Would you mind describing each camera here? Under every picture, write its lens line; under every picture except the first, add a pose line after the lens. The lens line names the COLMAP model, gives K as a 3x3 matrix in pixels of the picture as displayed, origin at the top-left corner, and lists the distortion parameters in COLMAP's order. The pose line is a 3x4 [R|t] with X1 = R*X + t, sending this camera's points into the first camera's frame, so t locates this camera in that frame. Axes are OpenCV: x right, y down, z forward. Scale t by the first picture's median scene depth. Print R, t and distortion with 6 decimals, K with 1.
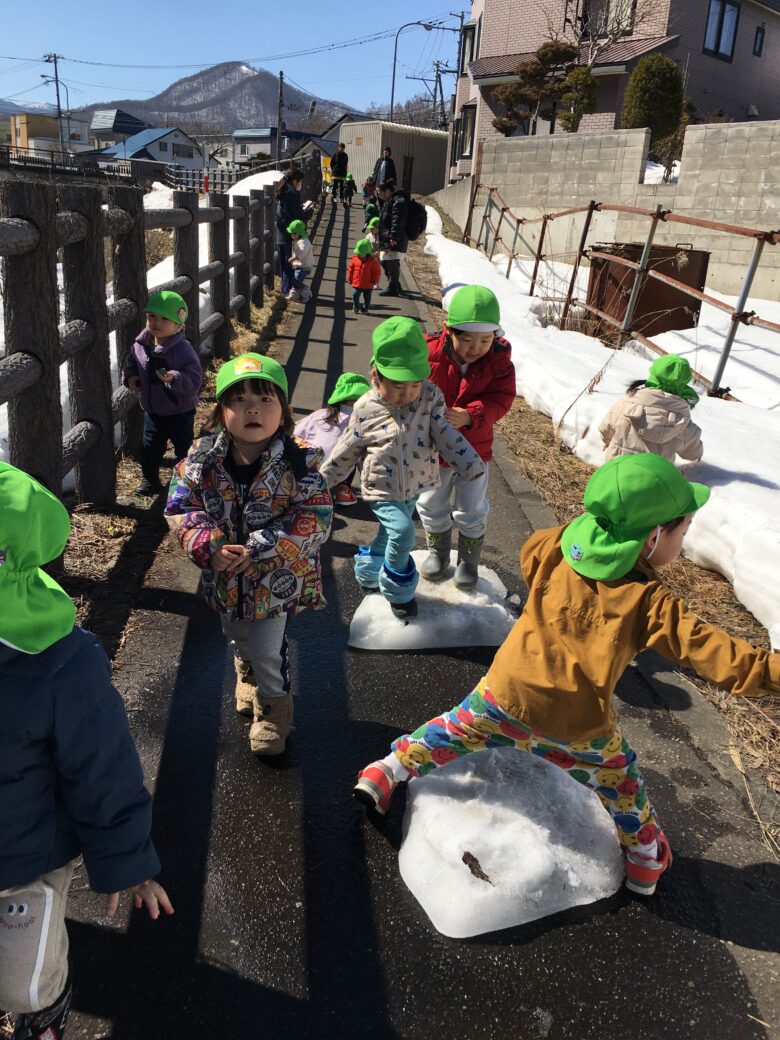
lens RADIAL K [[883.3, 0, 390.0], [0, 883.3, 520.0], [0, 0, 1]] dist [0.103790, -0.133209]
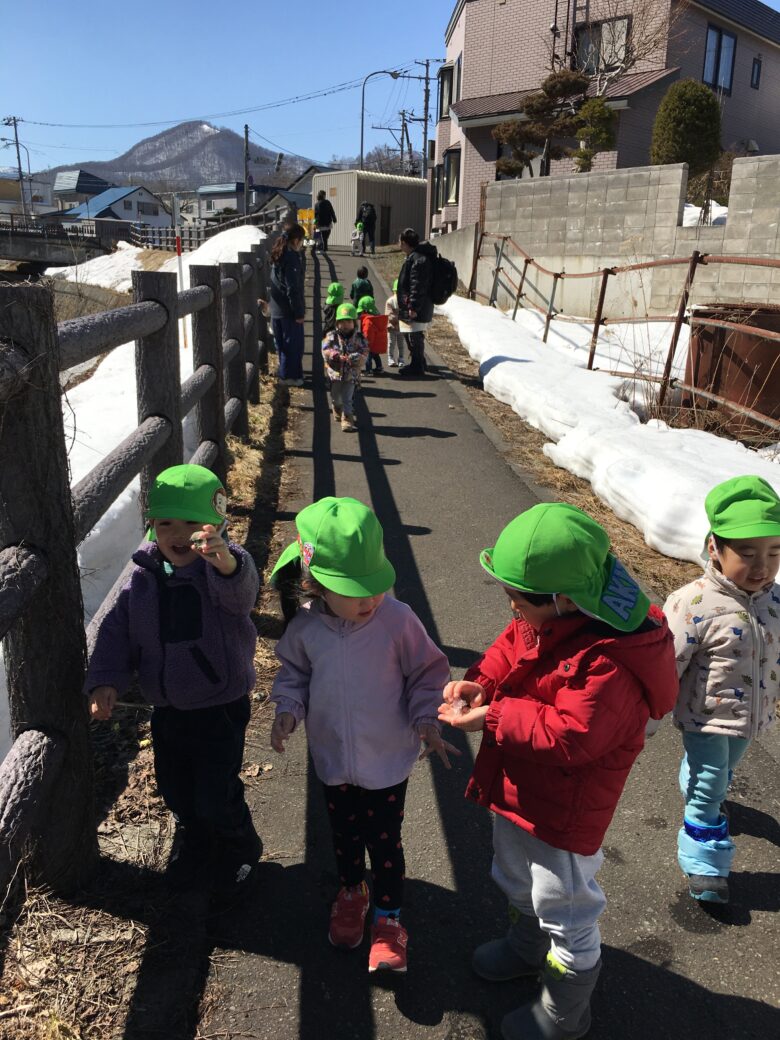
lens RADIAL K [[875.8, 0, 388.5], [0, 875.8, 545.2], [0, 0, 1]] dist [0.066716, -0.094558]
pose [[0.998754, -0.043364, 0.024688, -0.020875], [0.043837, 0.998858, -0.018978, -0.036372], [-0.023837, 0.020036, 0.999515, 0.091327]]
